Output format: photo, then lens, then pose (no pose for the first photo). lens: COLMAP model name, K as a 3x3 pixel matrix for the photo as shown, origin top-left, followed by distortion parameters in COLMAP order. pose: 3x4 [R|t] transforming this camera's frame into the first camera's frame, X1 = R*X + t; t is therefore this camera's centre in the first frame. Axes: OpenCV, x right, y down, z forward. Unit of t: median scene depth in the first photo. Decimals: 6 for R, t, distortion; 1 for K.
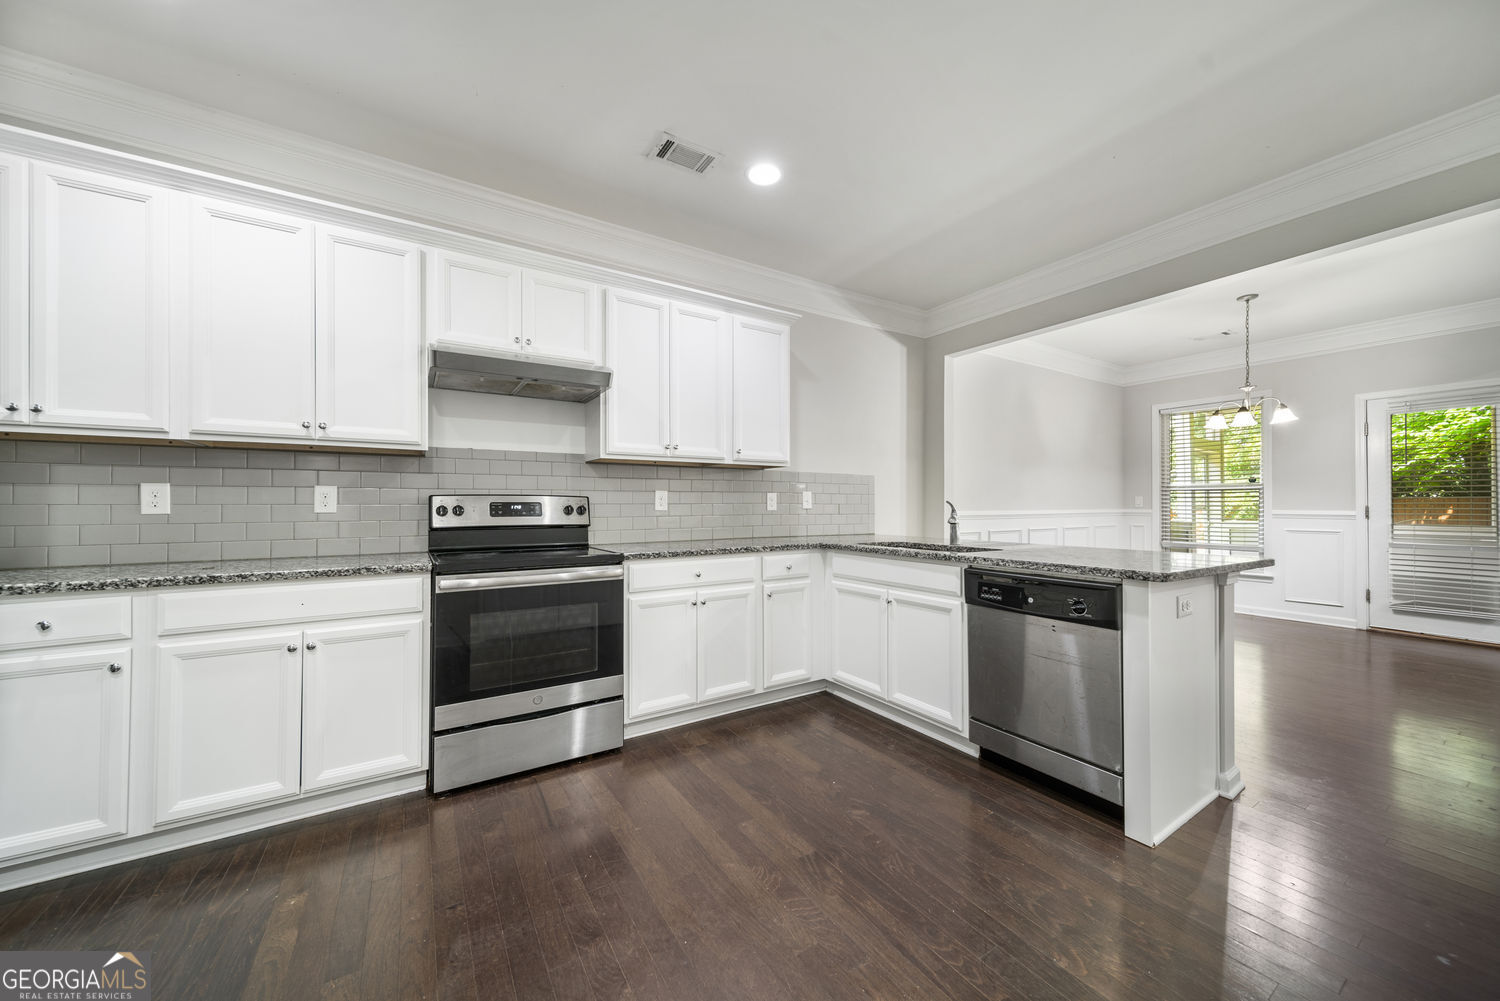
lens RADIAL K [[543.3, 0, 750.0], [0, 543.3, 500.5], [0, 0, 1]] dist [0.002563, 0.000116]
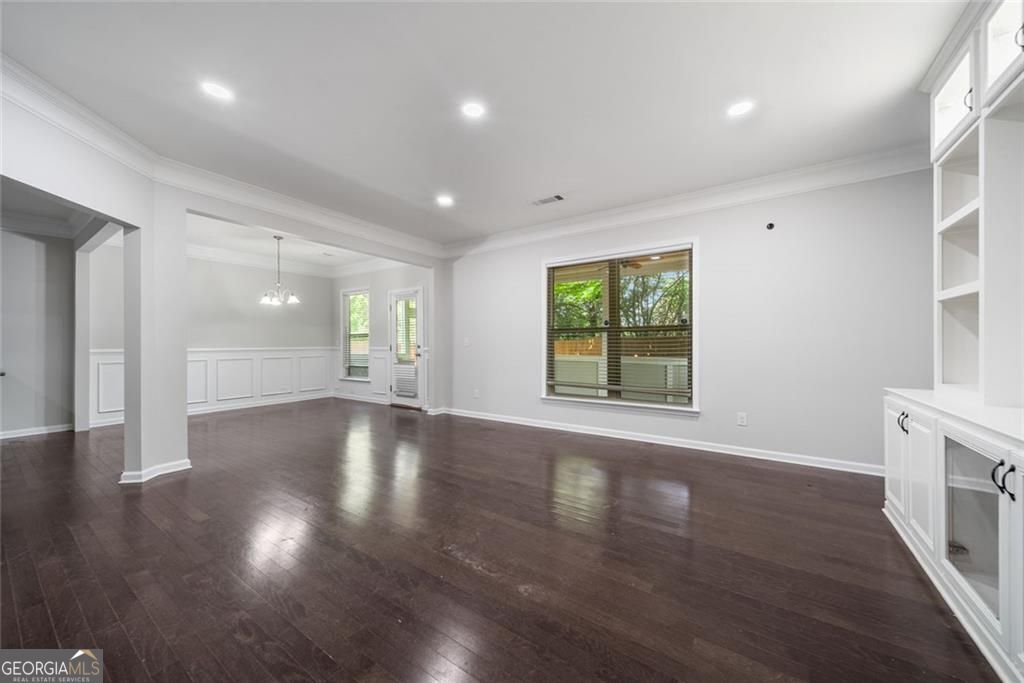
lens RADIAL K [[365.7, 0, 515.1], [0, 365.7, 343.4], [0, 0, 1]] dist [0.004459, -0.000138]
pose [[0.916622, -0.002107, 0.399749, 1.438556], [0.000082, 0.999987, 0.005081, -0.003988], [-0.399755, -0.004625, 0.916610, -0.660082]]
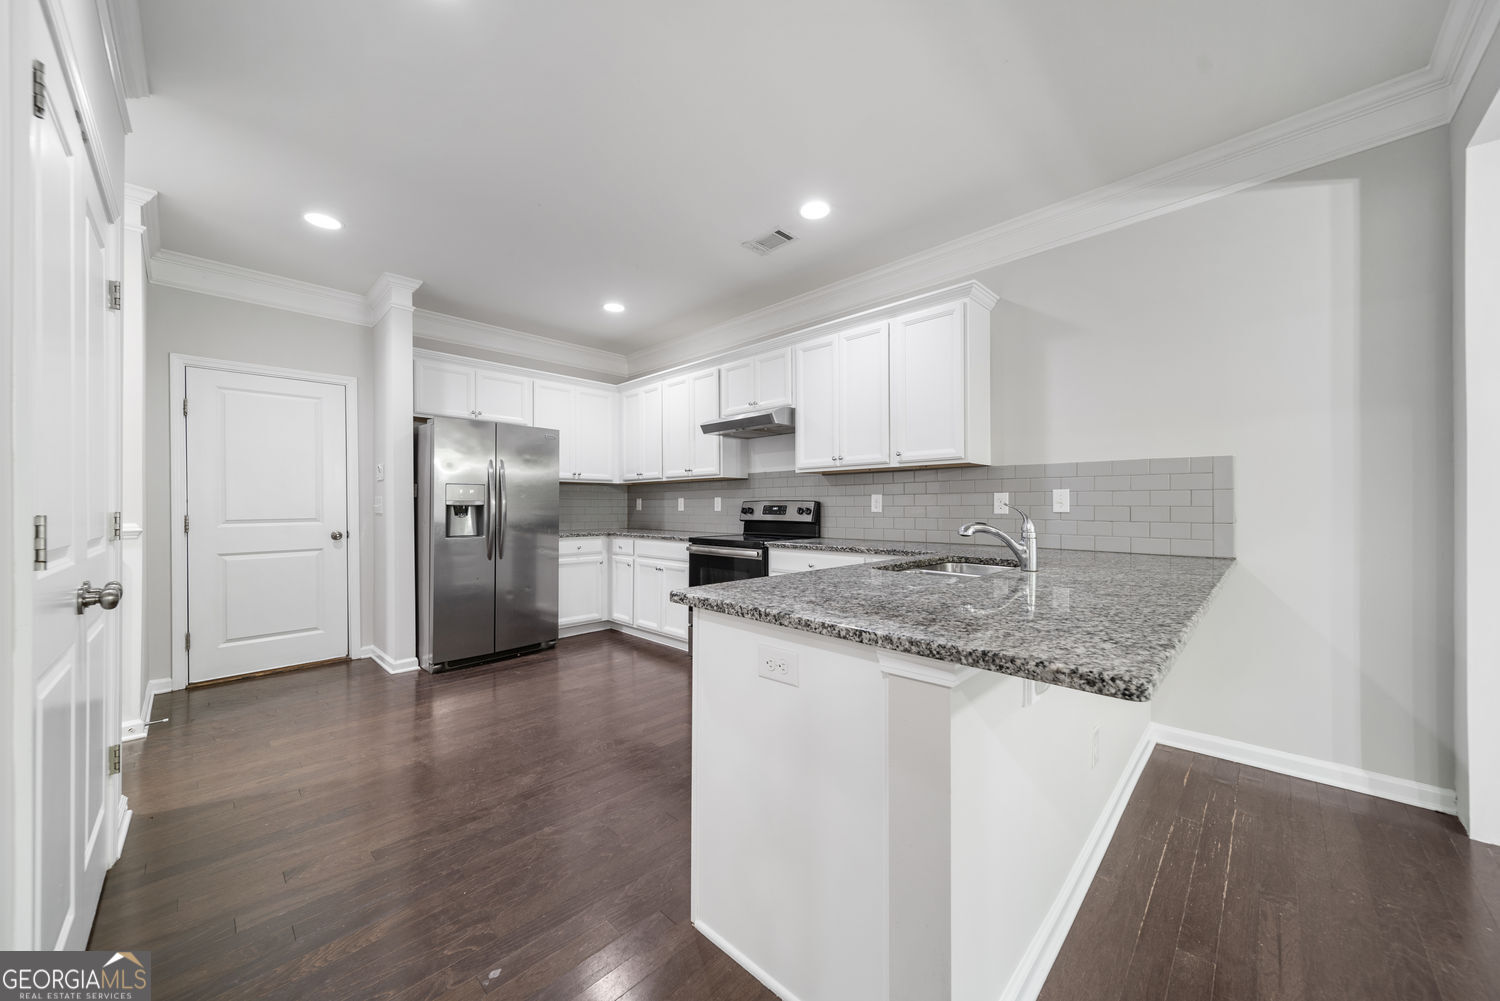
lens RADIAL K [[535.9, 0, 754.0], [0, 535.9, 502.4], [0, 0, 1]] dist [0.009309, -0.000066]
pose [[0.228717, -0.006667, -0.973470, 0.825241], [0.009567, 0.999944, -0.004600, 0.000950], [0.973446, -0.008261, 0.228768, 0.485505]]
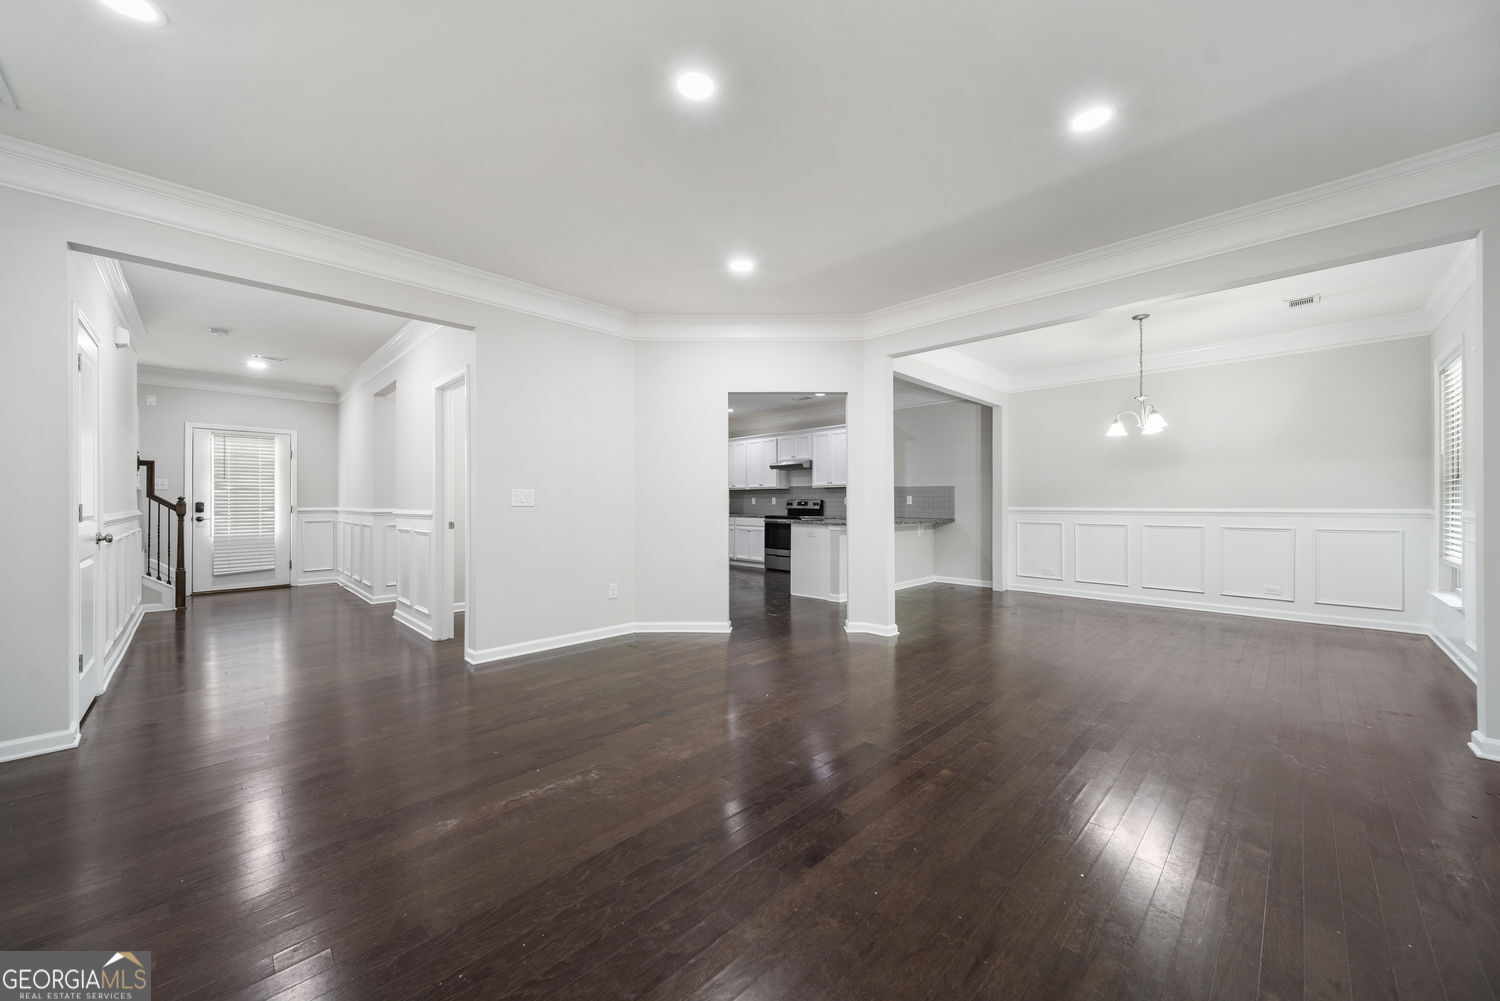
lens RADIAL K [[543.3, 0, 750.0], [0, 543.3, 500.5], [0, 0, 1]] dist [0.002563, 0.000116]
pose [[0.210498, -0.002370, -0.977591, 2.267347], [0.006788, 0.999976, -0.000963, -0.001951], [0.977571, -0.006434, 0.210509, -0.023992]]
